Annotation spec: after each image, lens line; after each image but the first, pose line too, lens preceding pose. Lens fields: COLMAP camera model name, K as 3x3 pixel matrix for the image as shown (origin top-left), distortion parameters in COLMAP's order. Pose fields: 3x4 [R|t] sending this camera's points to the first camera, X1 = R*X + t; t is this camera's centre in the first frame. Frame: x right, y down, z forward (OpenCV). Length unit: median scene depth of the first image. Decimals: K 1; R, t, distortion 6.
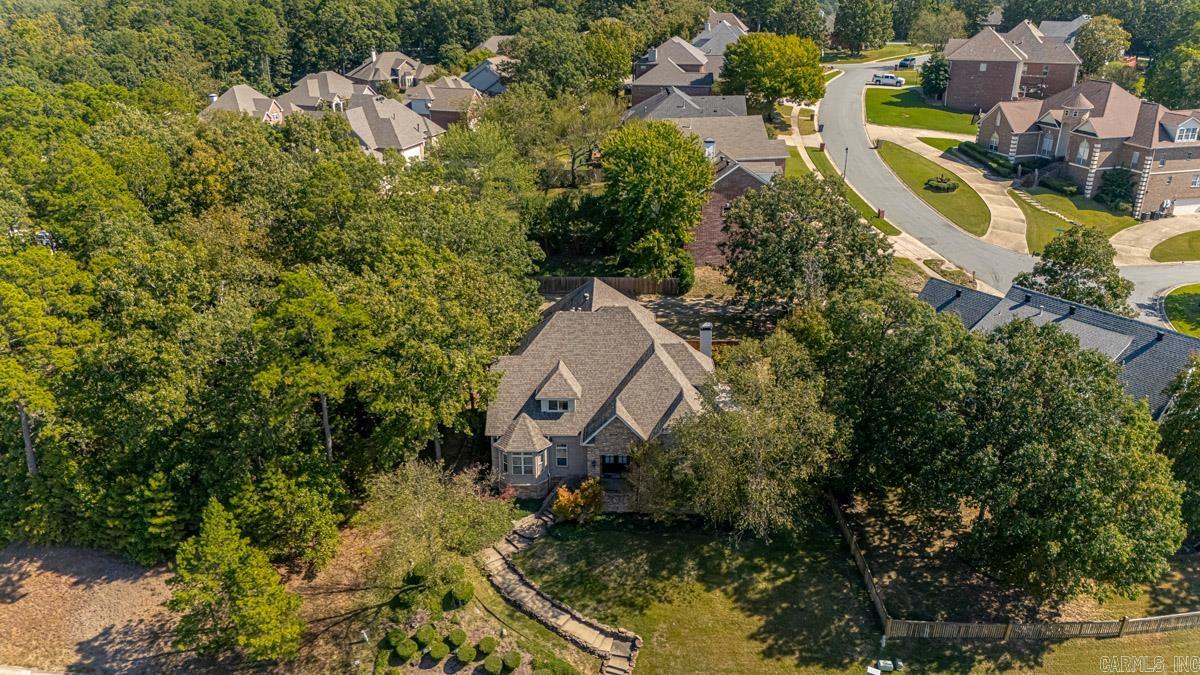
lens RADIAL K [[895.0, 0, 600.0], [0, 895.0, 337.5], [0, 0, 1]] dist [0.126669, -0.150384]
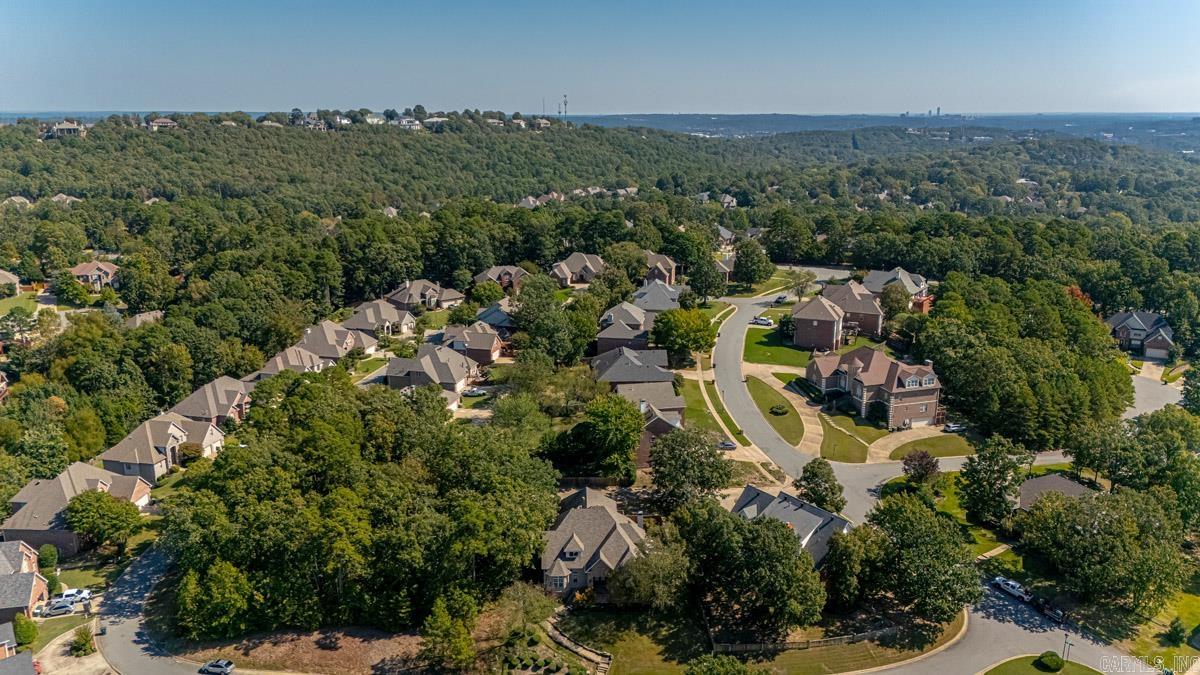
lens RADIAL K [[895.0, 0, 600.0], [0, 895.0, 337.5], [0, 0, 1]] dist [0.126669, -0.150384]
pose [[0.998801, -0.010047, 0.047903, -0.083561], [0.016215, 0.991360, -0.130160, -0.166889], [-0.046181, 0.130781, 0.990335, -1.302244]]
